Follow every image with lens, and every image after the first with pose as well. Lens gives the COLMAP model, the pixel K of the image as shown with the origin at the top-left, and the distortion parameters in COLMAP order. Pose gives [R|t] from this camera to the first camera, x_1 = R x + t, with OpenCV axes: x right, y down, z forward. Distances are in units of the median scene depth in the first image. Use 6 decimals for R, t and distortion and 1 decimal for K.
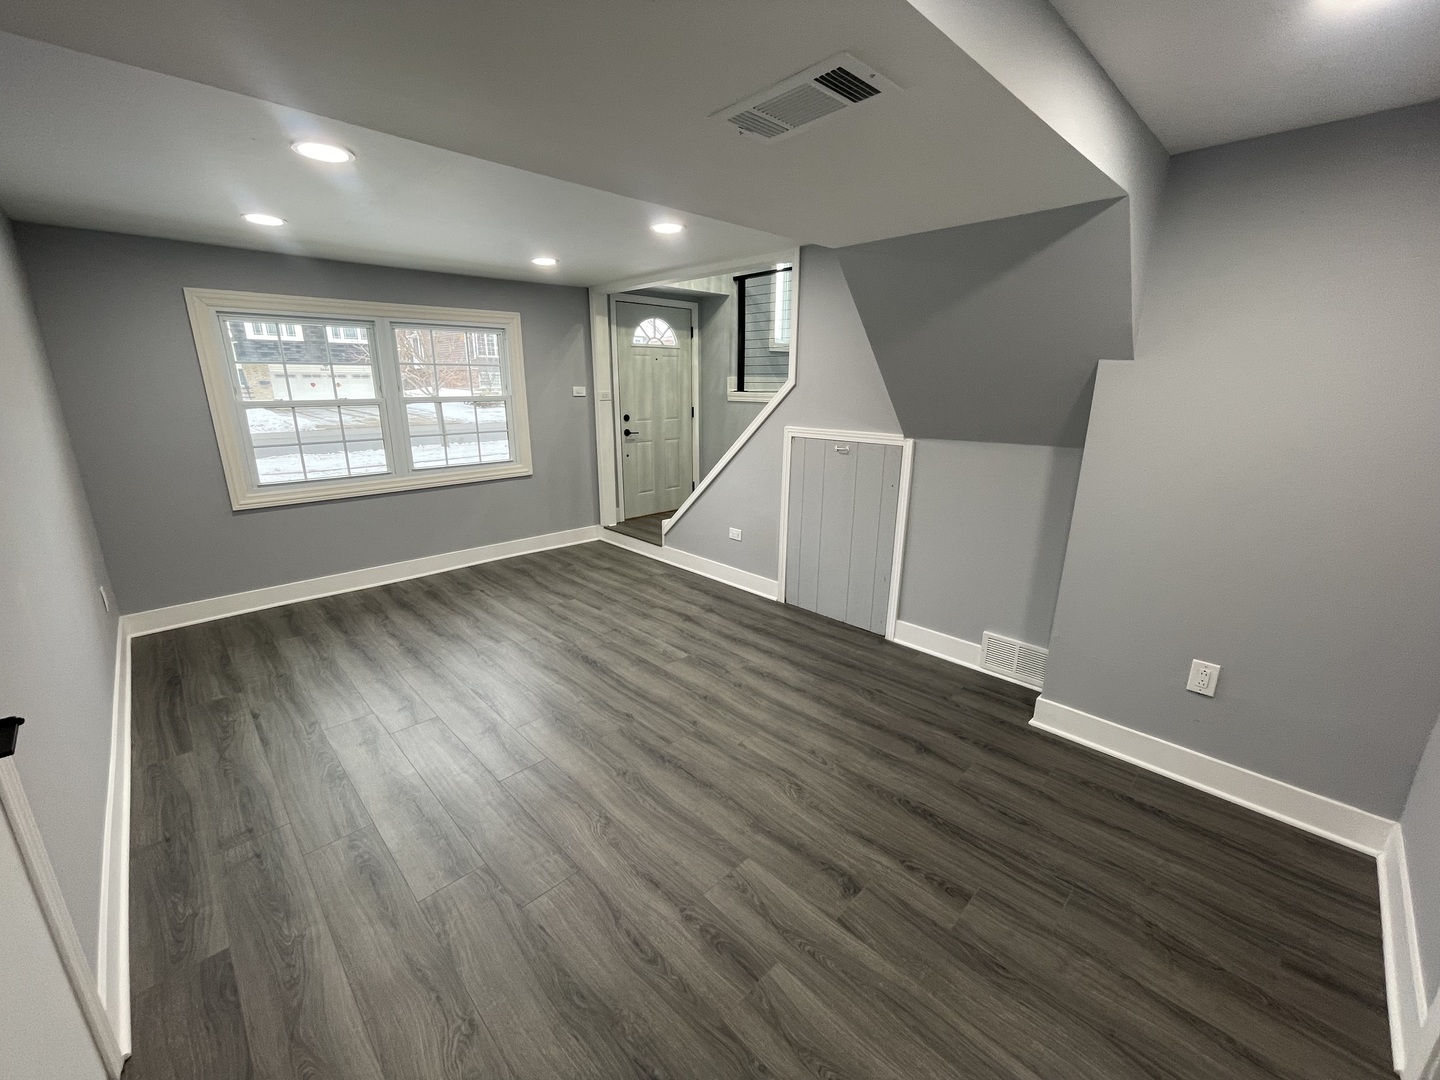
lens RADIAL K [[580.0, 0, 722.1], [0, 580.0, 538.4], [0, 0, 1]] dist [0.001799, -0.001127]
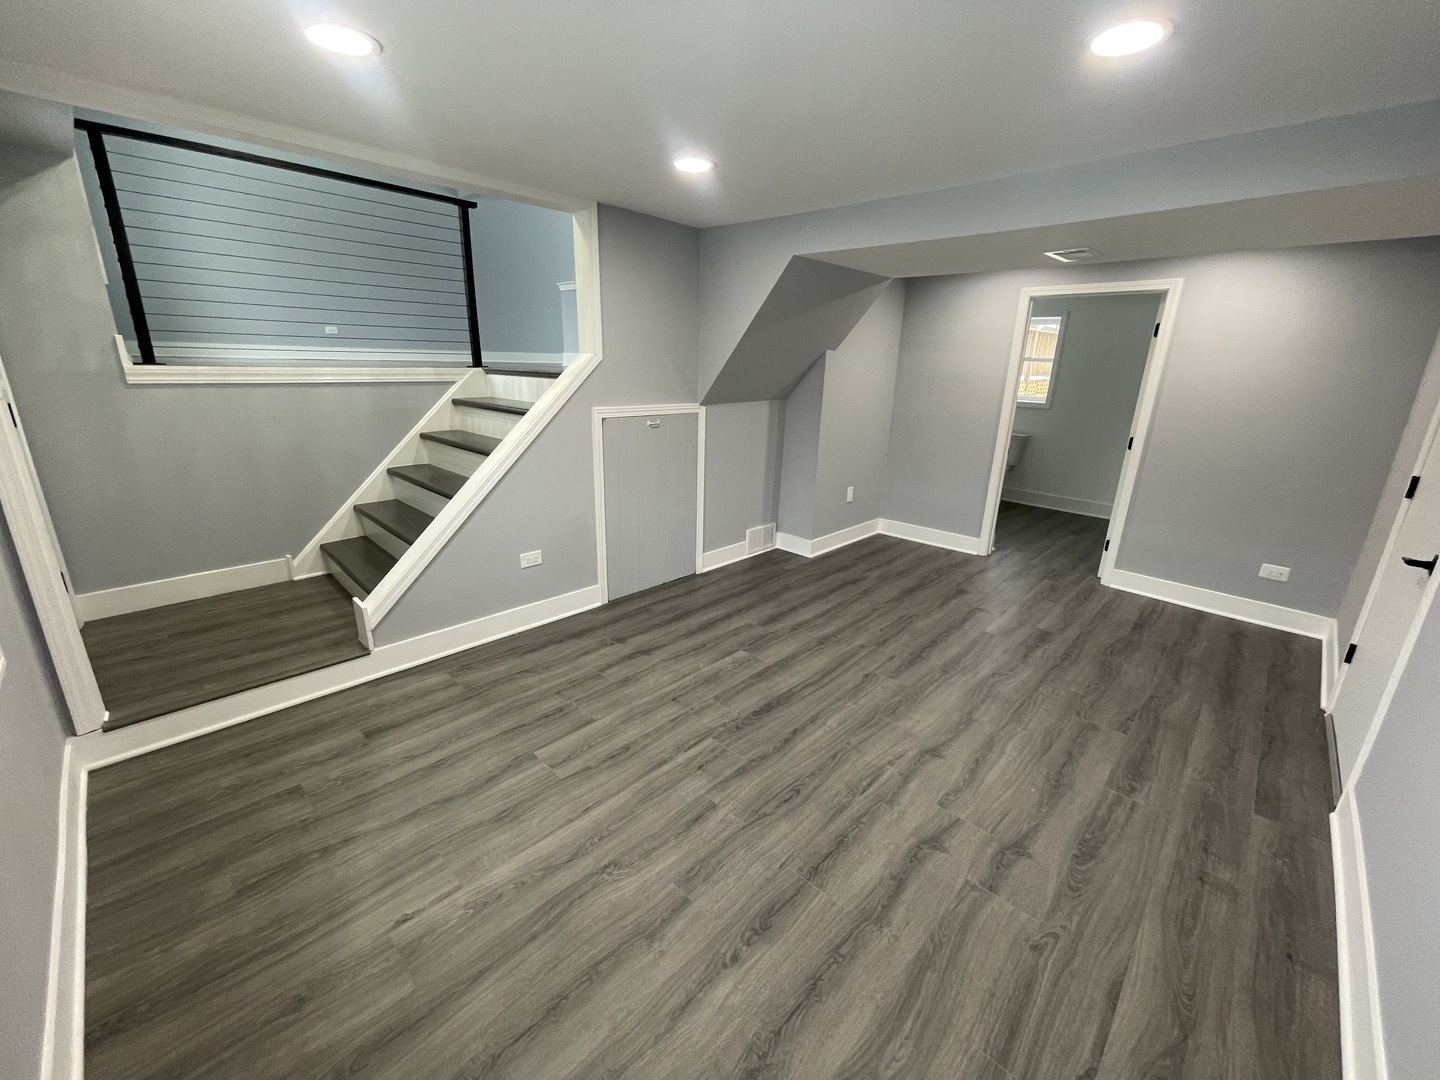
lens RADIAL K [[580.0, 0, 716.4], [0, 580.0, 537.3], [0, 0, 1]] dist [0.001799, -0.001127]
pose [[-0.023144, -0.293489, 0.955682, -0.870205], [0.235979, 0.927322, 0.290495, -0.245260], [-0.971483, 0.232244, 0.047795, 0.908072]]
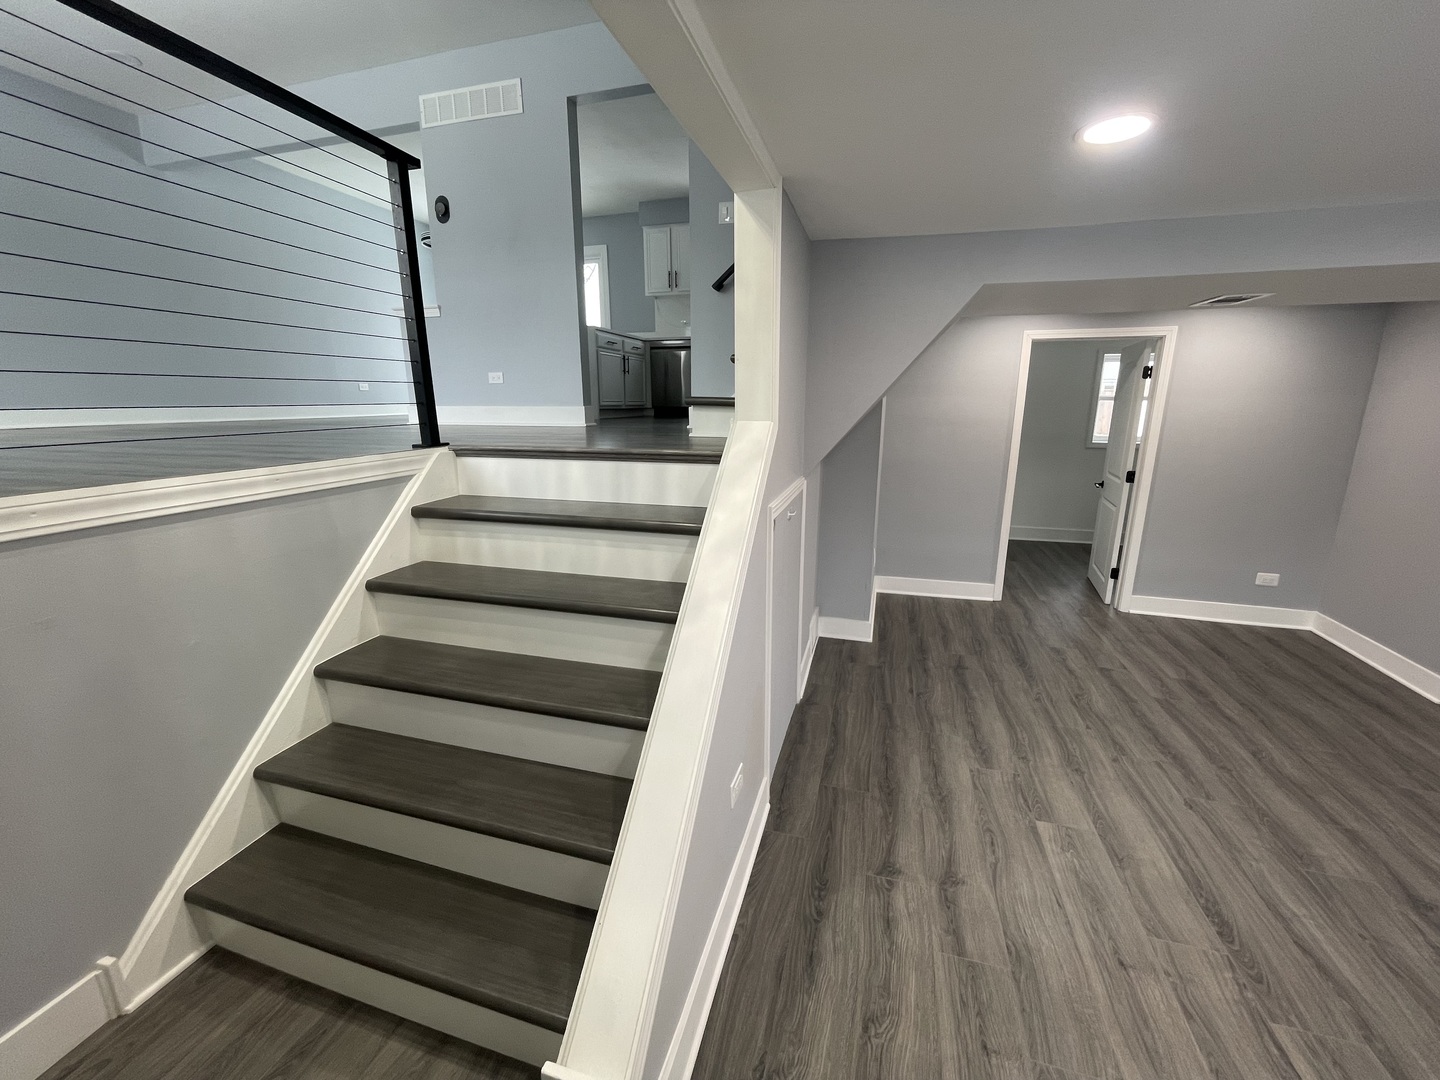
lens RADIAL K [[580.0, 0, 720.1], [0, 580.0, 539.2], [0, 0, 1]] dist [0.001799, -0.001127]
pose [[-0.487187, -0.204321, 0.849059, -0.369265], [0.229846, 0.907967, 0.350382, -0.403113], [-0.842508, 0.365854, -0.395387, 1.394395]]
